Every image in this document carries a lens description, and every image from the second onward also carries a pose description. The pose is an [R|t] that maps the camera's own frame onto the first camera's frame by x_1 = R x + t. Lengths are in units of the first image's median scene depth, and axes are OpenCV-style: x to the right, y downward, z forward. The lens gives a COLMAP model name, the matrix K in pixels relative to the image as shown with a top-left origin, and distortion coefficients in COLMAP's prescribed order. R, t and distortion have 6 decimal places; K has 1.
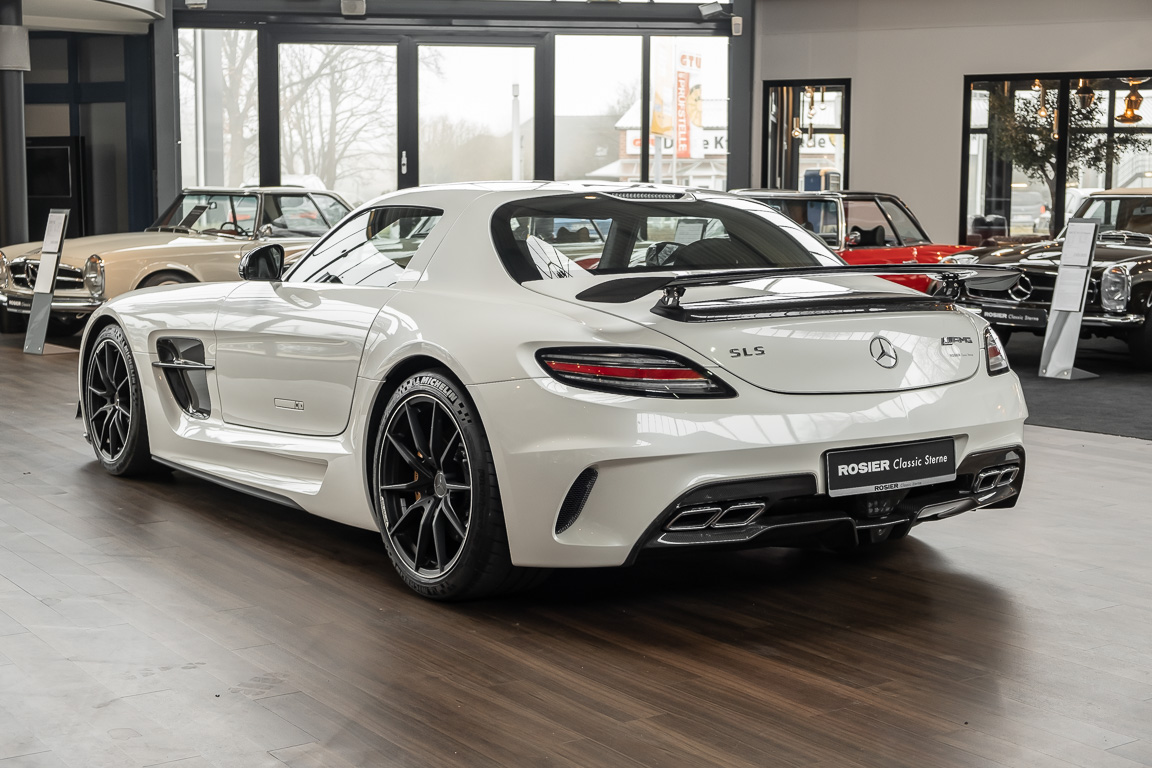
lens RADIAL K [[1701.6, 0, 532.0], [0, 1701.6, 383.1], [0, 0, 1]] dist [0.037783, 0.071425]
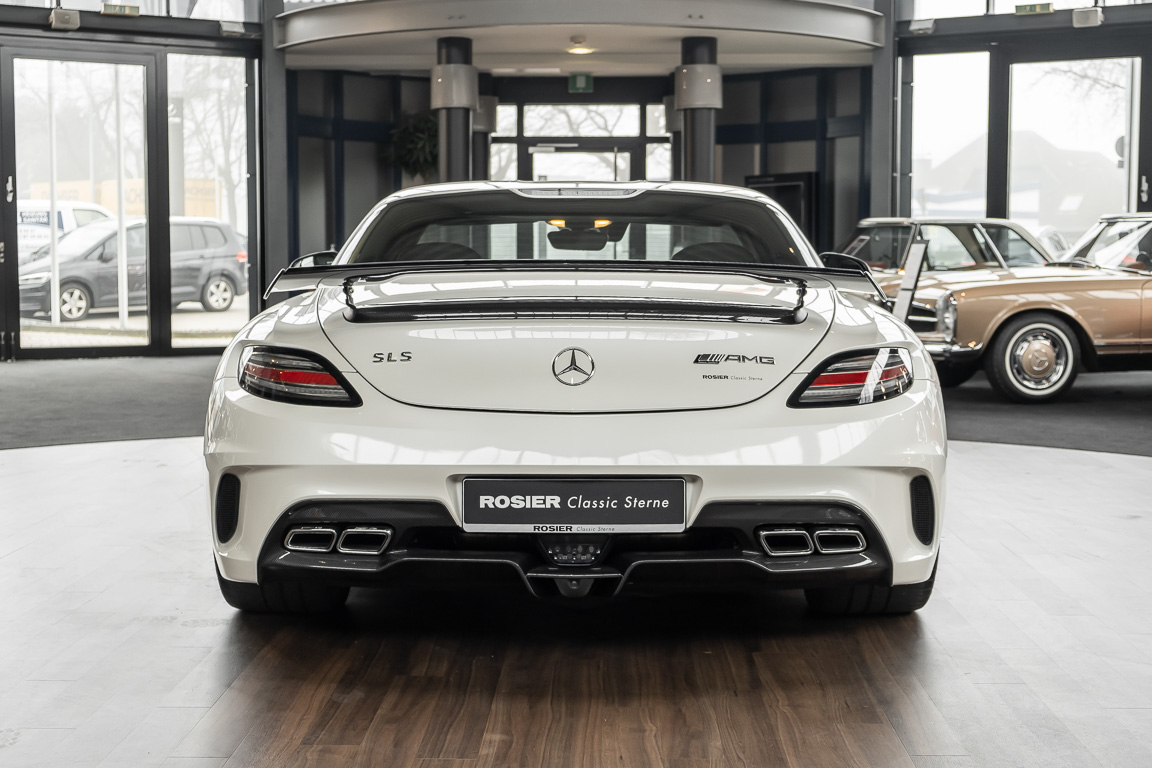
lens RADIAL K [[1701.6, 0, 532.0], [0, 1701.6, 383.1], [0, 0, 1]] dist [0.037783, 0.071425]
pose [[0.805203, 0.043811, -0.591379, 0.689412], [-0.060451, 0.998136, -0.008364, -0.001951], [0.589911, 0.042484, 0.806350, 0.326344]]
